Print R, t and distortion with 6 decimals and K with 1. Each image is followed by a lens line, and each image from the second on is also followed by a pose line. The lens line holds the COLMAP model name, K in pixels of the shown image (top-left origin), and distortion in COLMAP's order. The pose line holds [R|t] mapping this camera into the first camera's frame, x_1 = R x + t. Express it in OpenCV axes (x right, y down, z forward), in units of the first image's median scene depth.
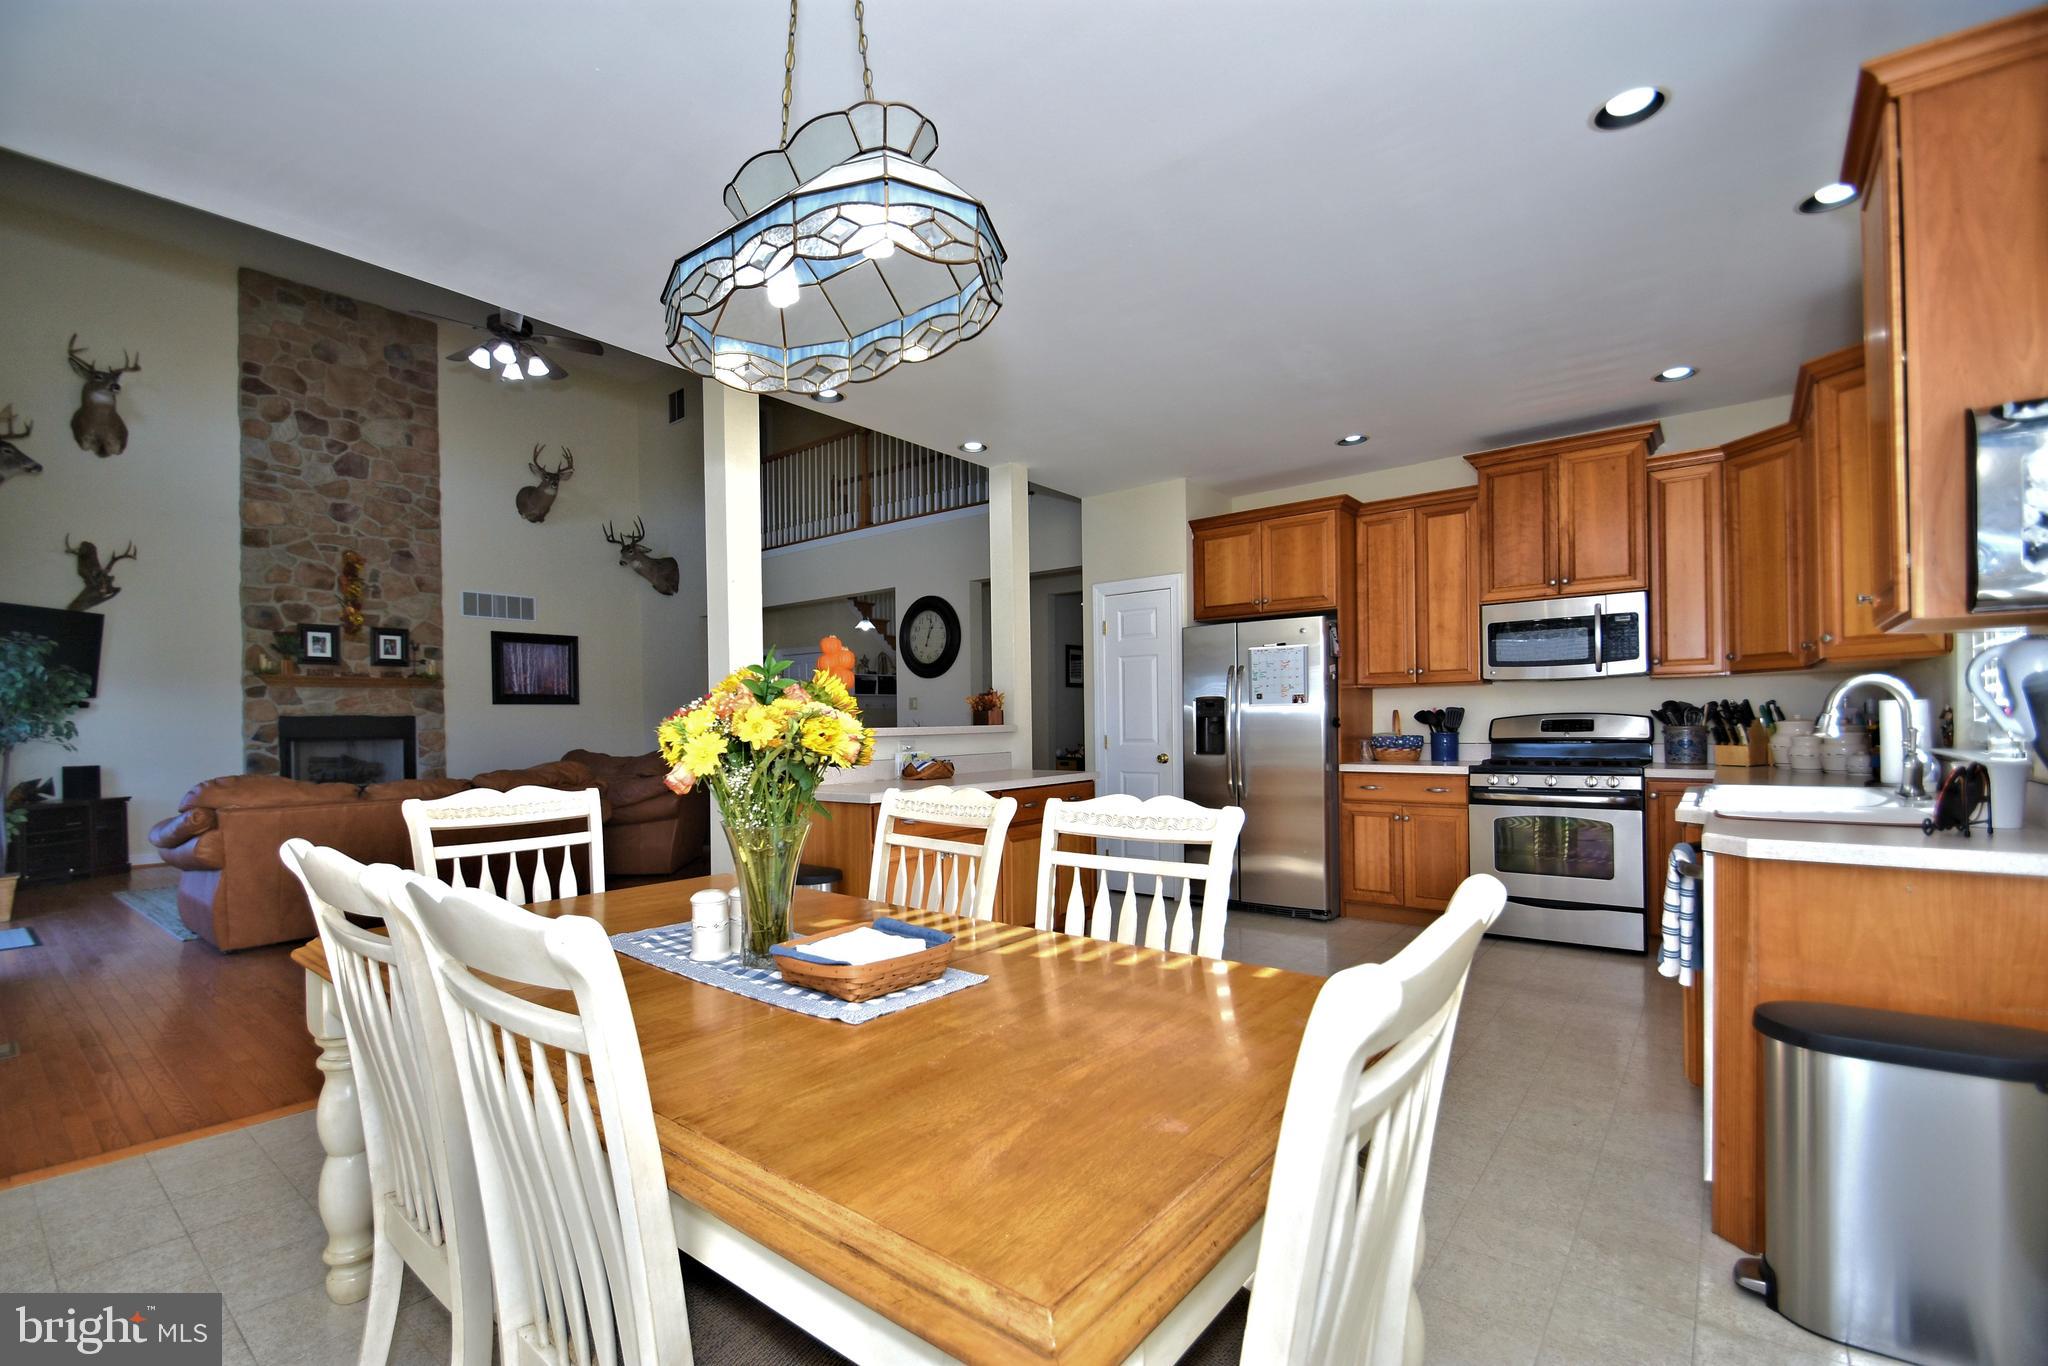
lens RADIAL K [[904.9, 0, 996.2], [0, 904.9, 732.2], [0, 0, 1]] dist [-0.000703, -0.000010]
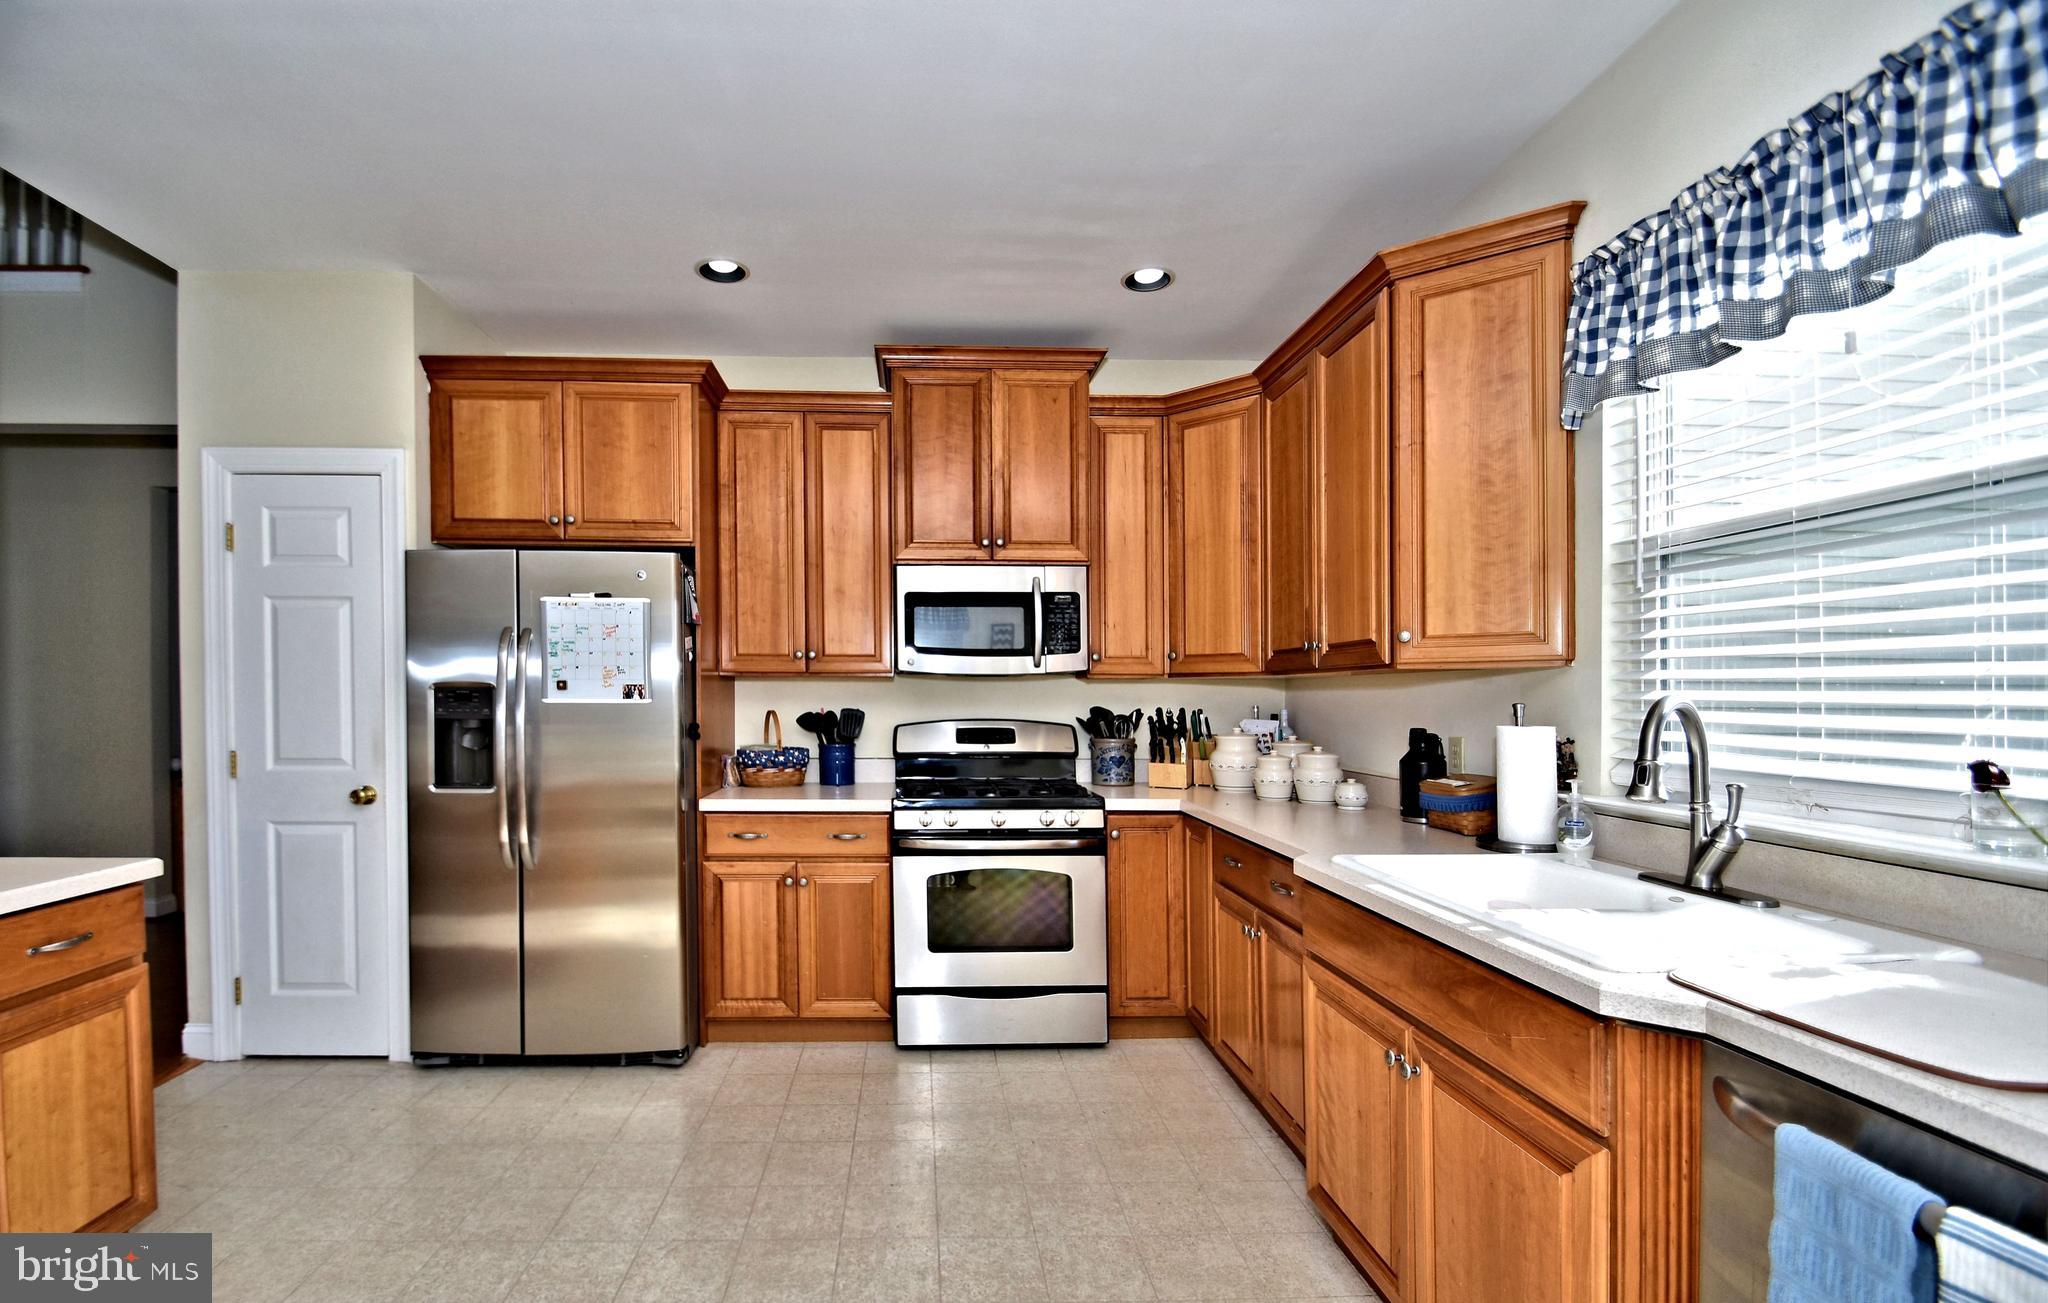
lens RADIAL K [[881.4, 0, 950.0], [0, 881.4, 723.7], [0, 0, 1]] dist [0.012643, -0.000024]
pose [[0.741575, -0.000606, 0.670869, 0.105079], [-0.008368, 0.999913, 0.010153, -0.023824], [-0.670818, -0.013143, 0.741506, 0.447895]]
